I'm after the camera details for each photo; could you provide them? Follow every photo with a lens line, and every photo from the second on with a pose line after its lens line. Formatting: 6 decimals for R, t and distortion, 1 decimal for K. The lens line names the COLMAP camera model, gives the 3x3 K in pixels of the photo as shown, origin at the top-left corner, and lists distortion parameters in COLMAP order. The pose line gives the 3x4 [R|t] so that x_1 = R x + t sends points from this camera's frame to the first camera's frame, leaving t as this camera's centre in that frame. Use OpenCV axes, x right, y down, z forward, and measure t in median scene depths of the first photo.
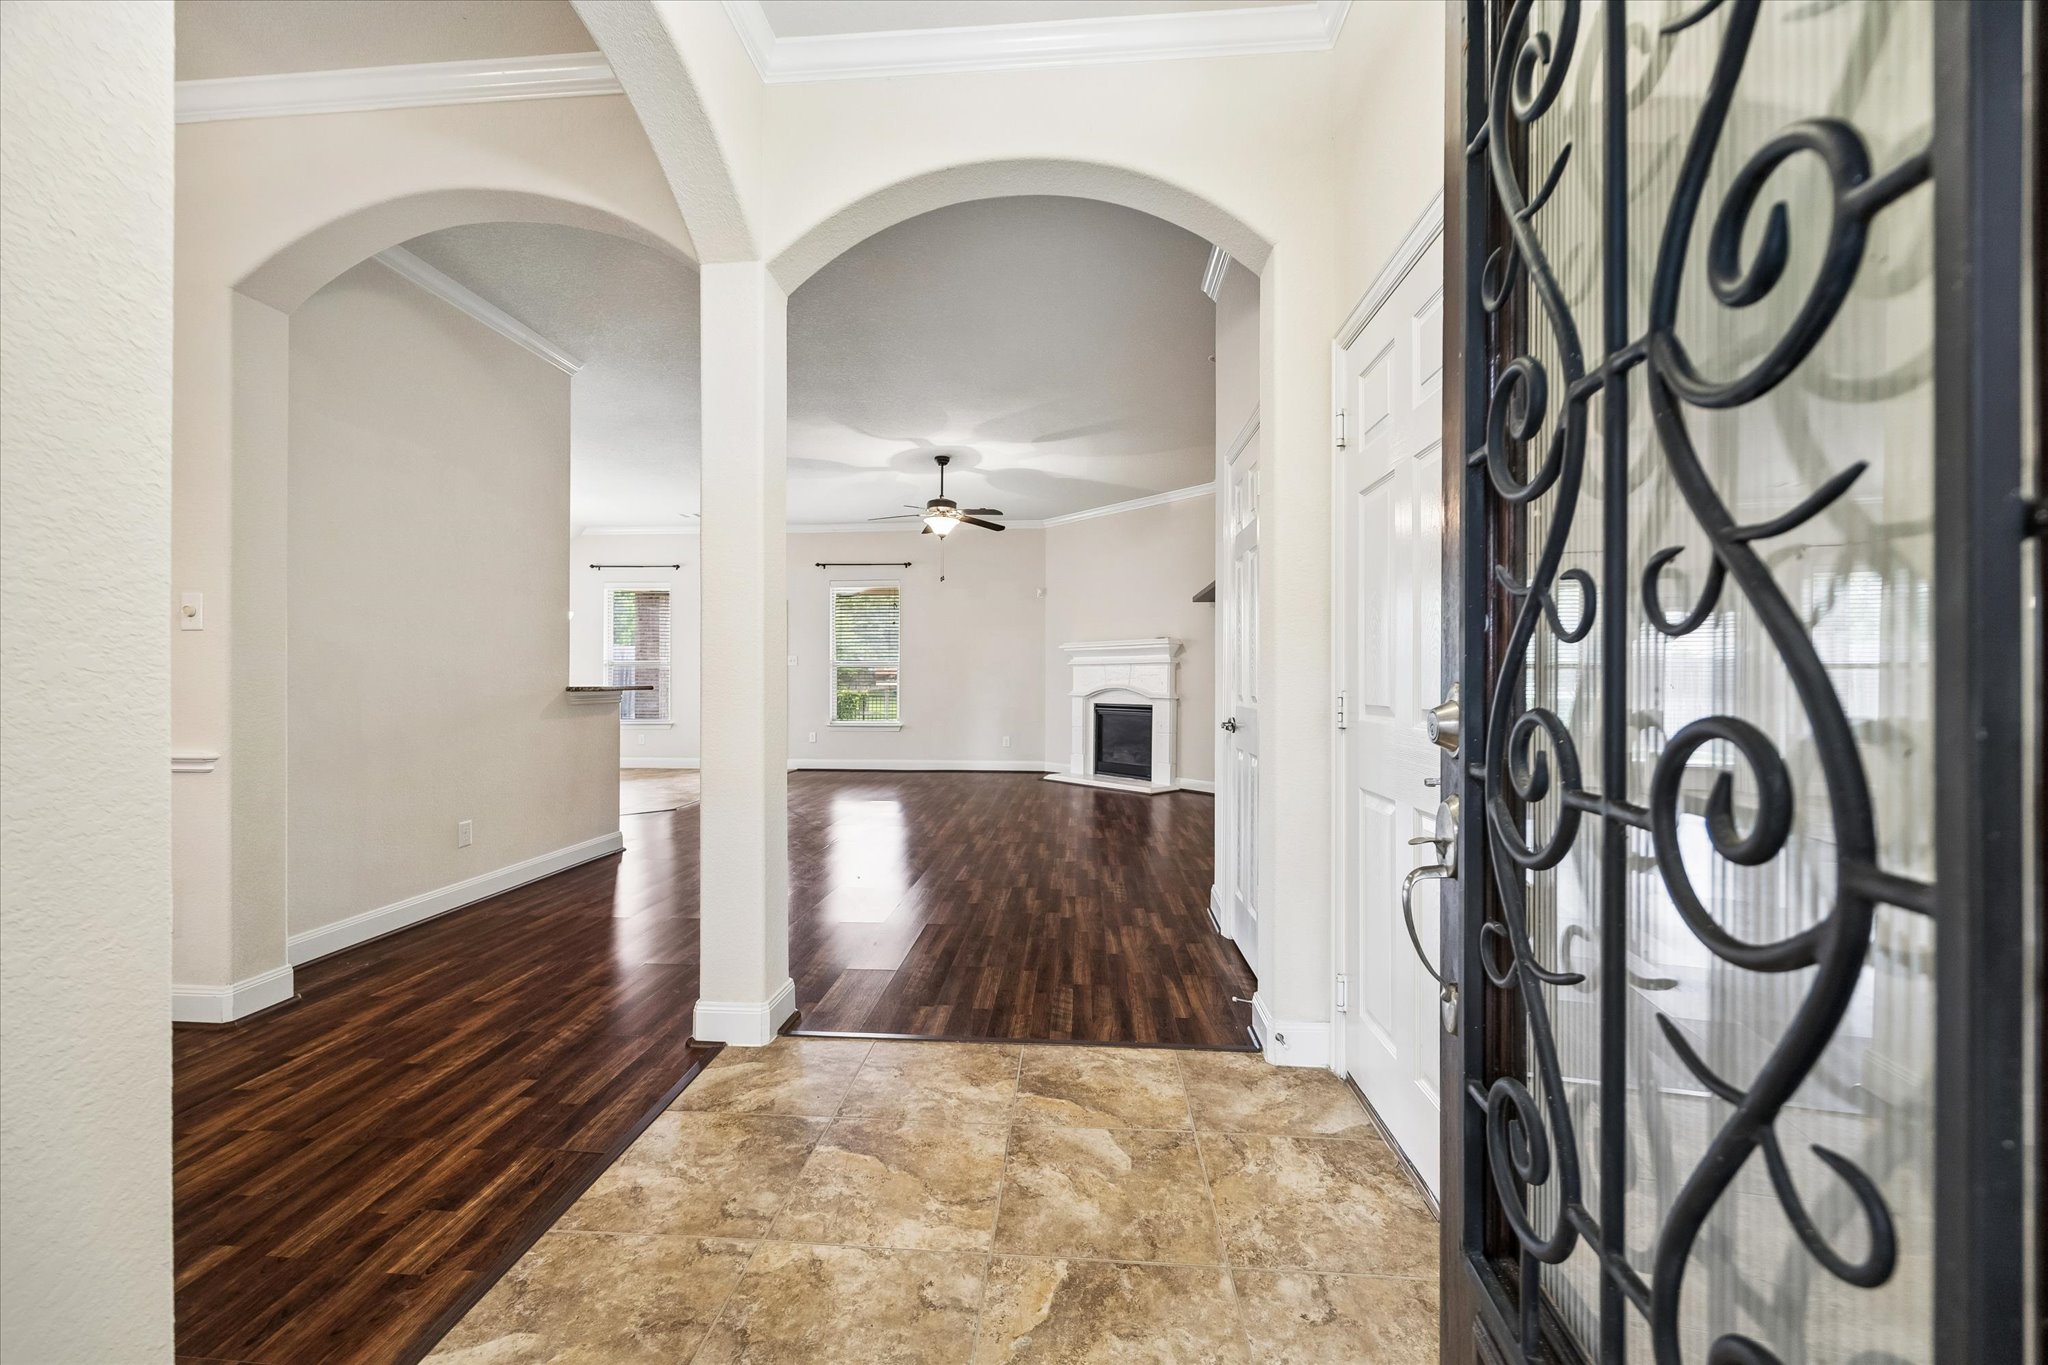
lens RADIAL K [[822.3, 0, 1005.0], [0, 822.3, 687.2], [0, 0, 1]] dist [-0.020719, 0.002428]
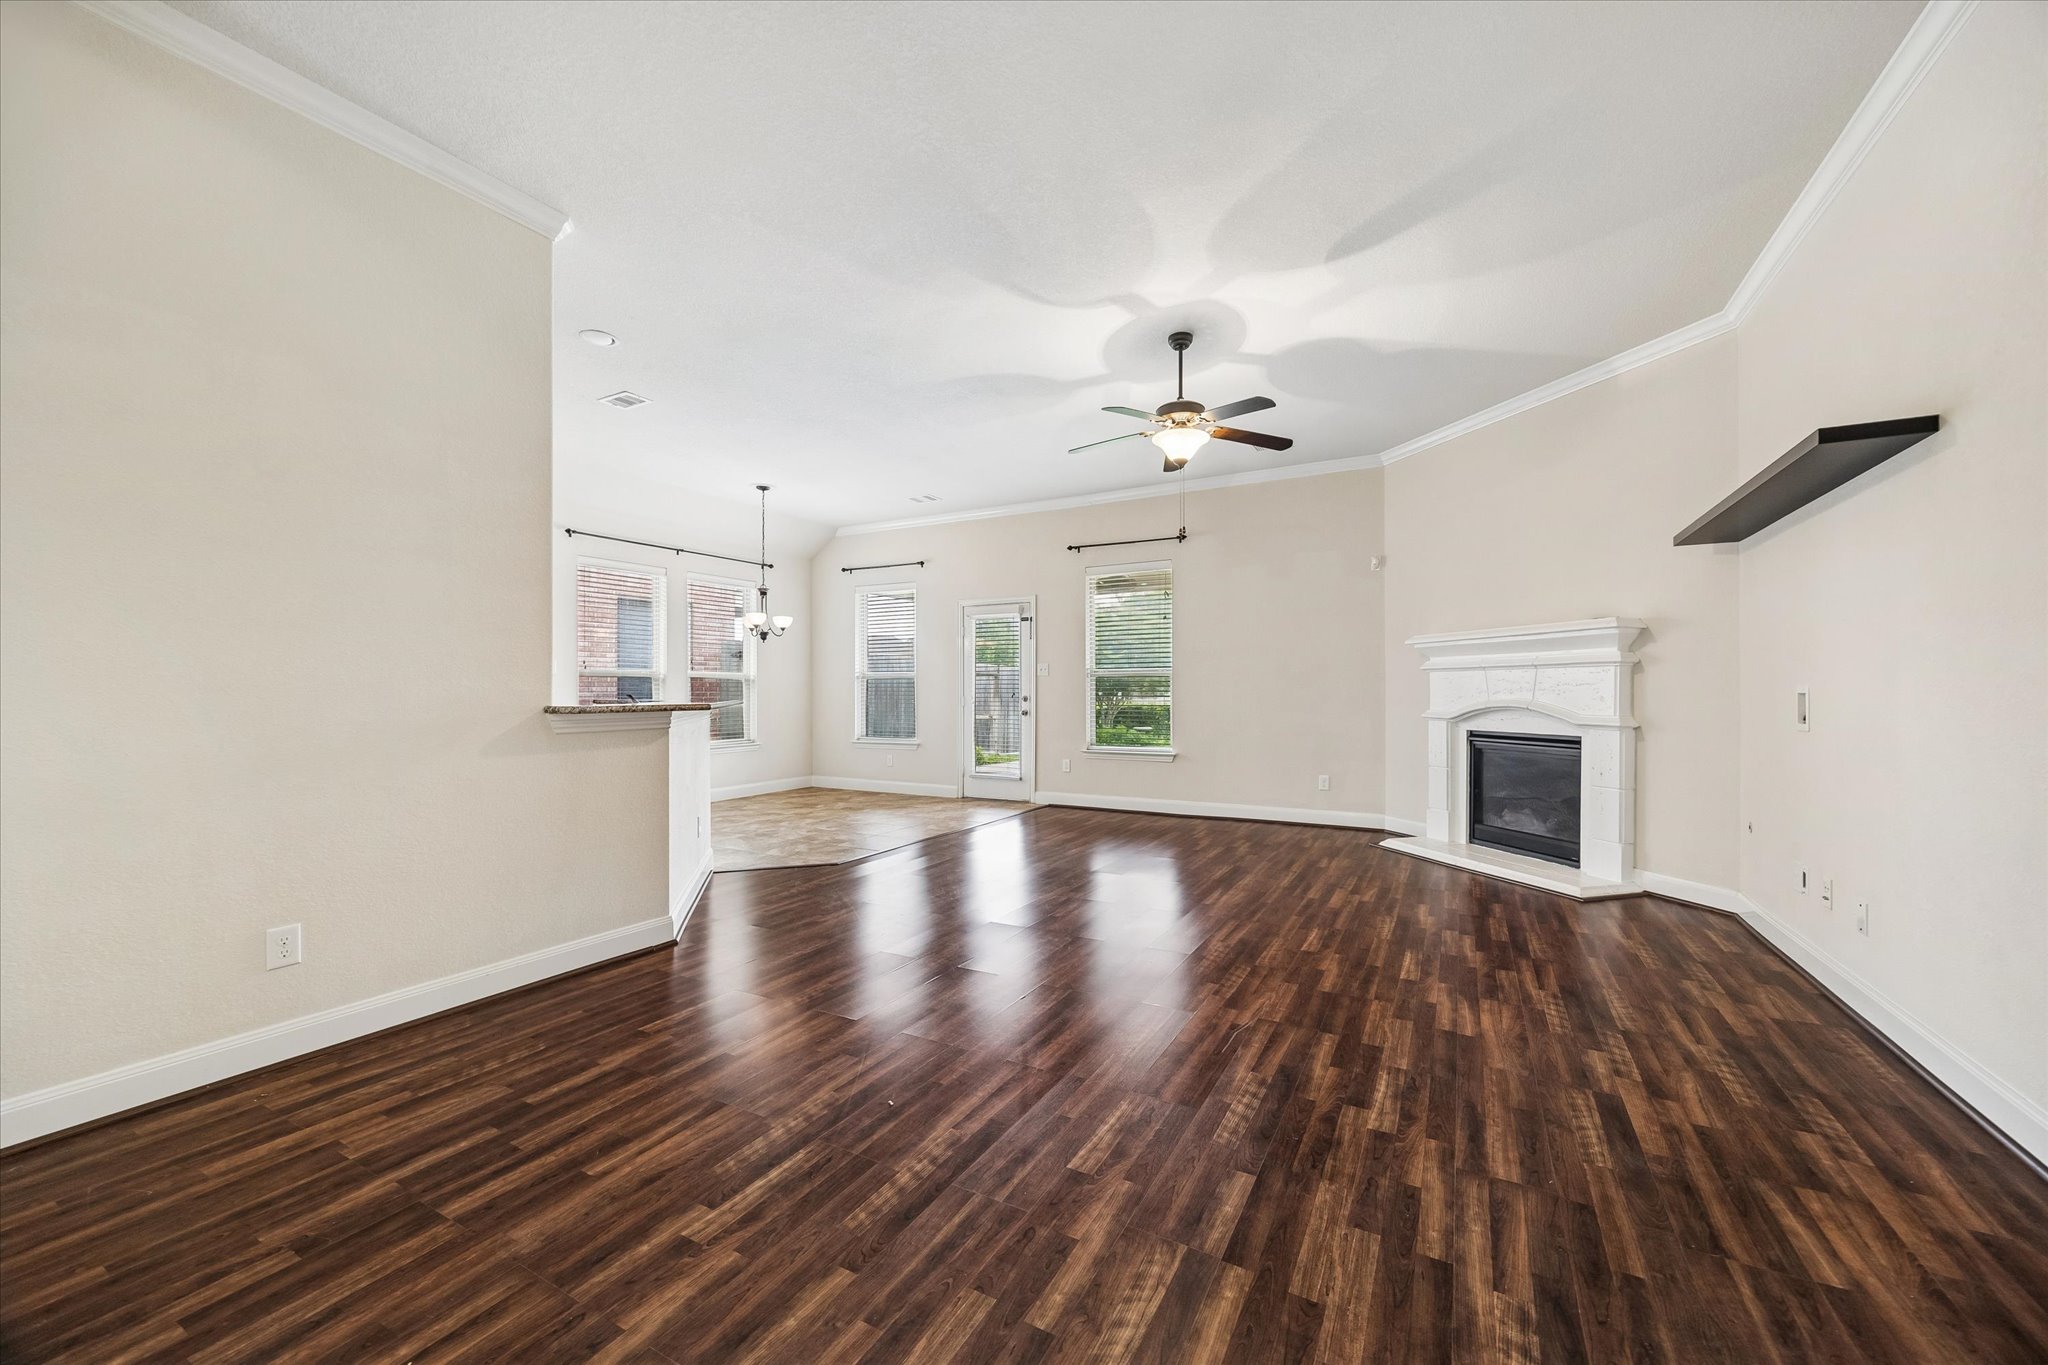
lens RADIAL K [[783.1, 0, 1031.5], [0, 783.1, 688.1], [0, 0, 1]] dist [-0.011006, 0.001237]
pose [[0.915230, -0.003822, -0.402914, 0.049830], [-0.001554, 0.999914, -0.013016, -0.004929], [0.402929, 0.012538, 0.915145, 0.364732]]
